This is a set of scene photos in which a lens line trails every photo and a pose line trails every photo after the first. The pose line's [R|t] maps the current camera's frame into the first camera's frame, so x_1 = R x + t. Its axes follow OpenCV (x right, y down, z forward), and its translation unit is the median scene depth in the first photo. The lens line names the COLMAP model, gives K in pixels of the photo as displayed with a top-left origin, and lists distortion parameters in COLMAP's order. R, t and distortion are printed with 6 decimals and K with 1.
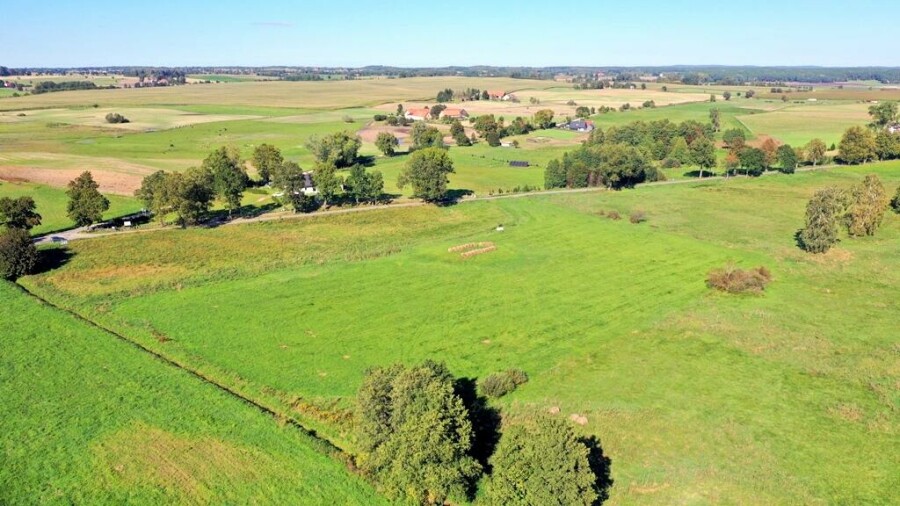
lens RADIAL K [[719.2, 0, 450.0], [0, 719.2, 253.0], [0, 0, 1]] dist [-0.007857, -0.000760]
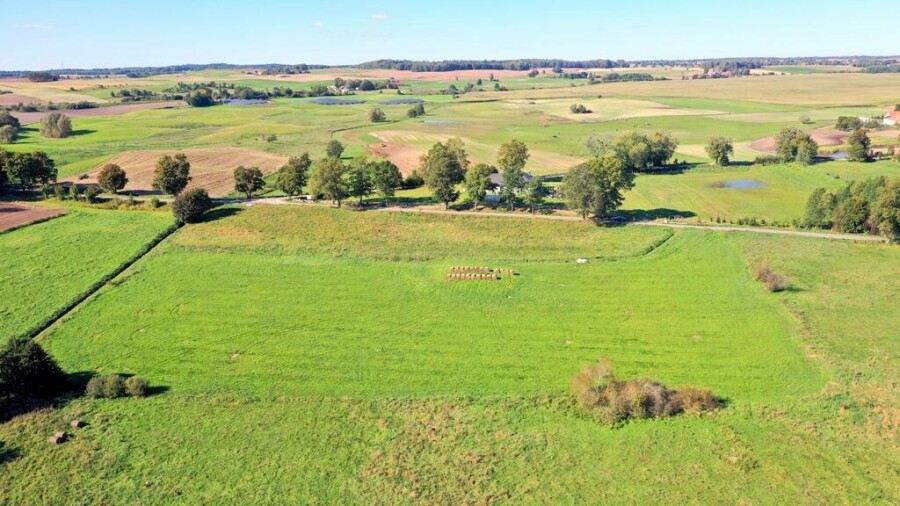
lens RADIAL K [[719.2, 0, 450.0], [0, 719.2, 253.0], [0, 0, 1]] dist [-0.007857, -0.000760]
pose [[0.674860, 0.177608, -0.716254, 0.212814], [-0.168488, 0.982052, 0.084766, -0.033161], [0.718454, 0.063475, 0.692673, 0.122488]]
